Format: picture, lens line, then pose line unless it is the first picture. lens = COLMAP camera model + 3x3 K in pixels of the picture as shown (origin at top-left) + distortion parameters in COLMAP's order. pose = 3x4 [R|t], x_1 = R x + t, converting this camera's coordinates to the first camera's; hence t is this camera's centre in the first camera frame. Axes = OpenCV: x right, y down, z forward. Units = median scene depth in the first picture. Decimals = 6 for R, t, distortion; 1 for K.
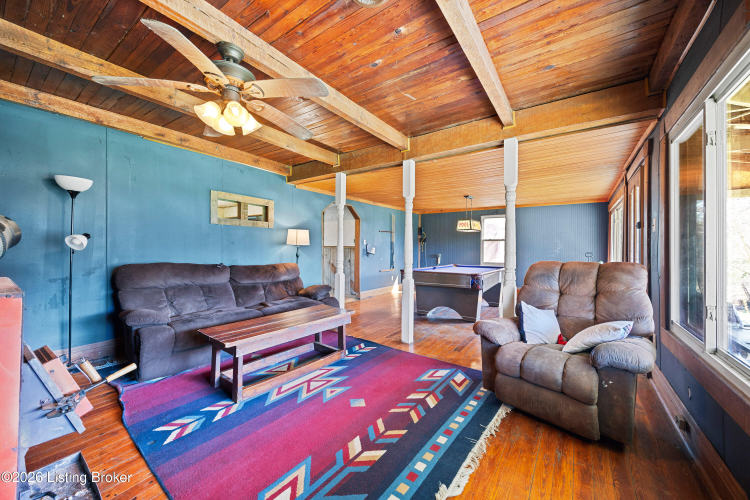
lens RADIAL K [[287.2, 0, 373.8], [0, 287.2, 249.3], [0, 0, 1]] dist [0.001446, 0.000000]
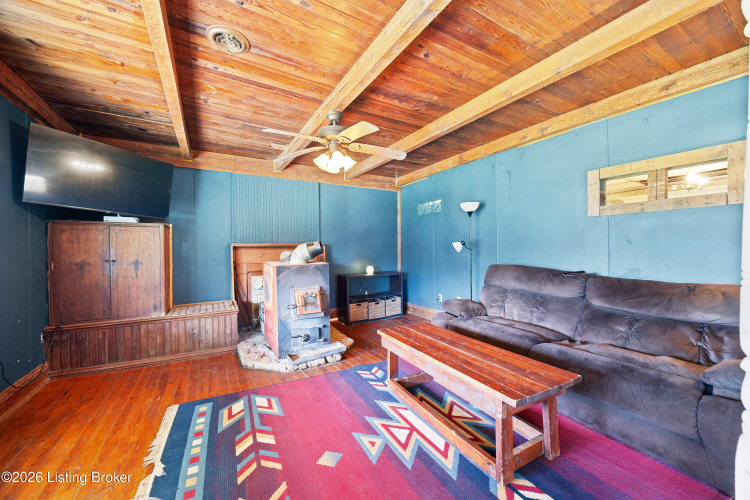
lens RADIAL K [[287.2, 0, 377.3], [0, 287.2, 249.5], [0, 0, 1]] dist [0.001446, 0.000000]
pose [[-0.412111, 0.000260, -0.911134, 0.619715], [0.006679, 0.999974, -0.002735, -0.013635], [0.911109, -0.007212, -0.412102, 1.527415]]
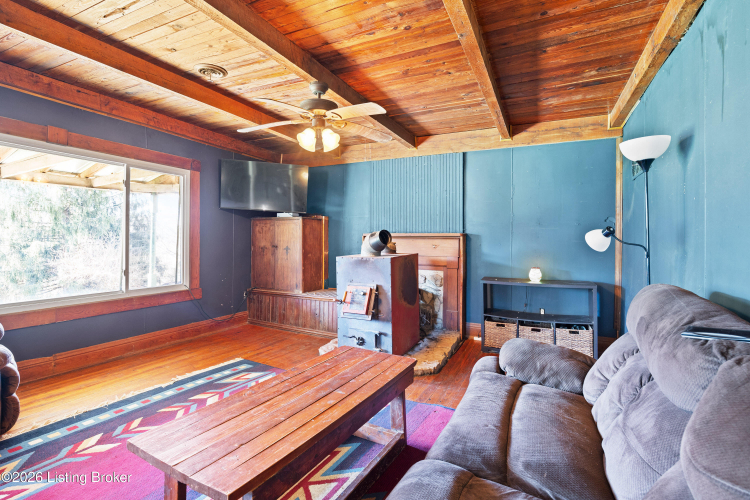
lens RADIAL K [[357.4, 0, 367.7], [0, 357.4, 238.2], [0, 0, 1]] dist [-0.020398, 0.000415]
pose [[-0.988451, -0.015226, -0.150773, -0.410591], [-0.014441, 0.999876, -0.006302, -0.017634], [0.150850, -0.004052, -0.988548, 2.198966]]
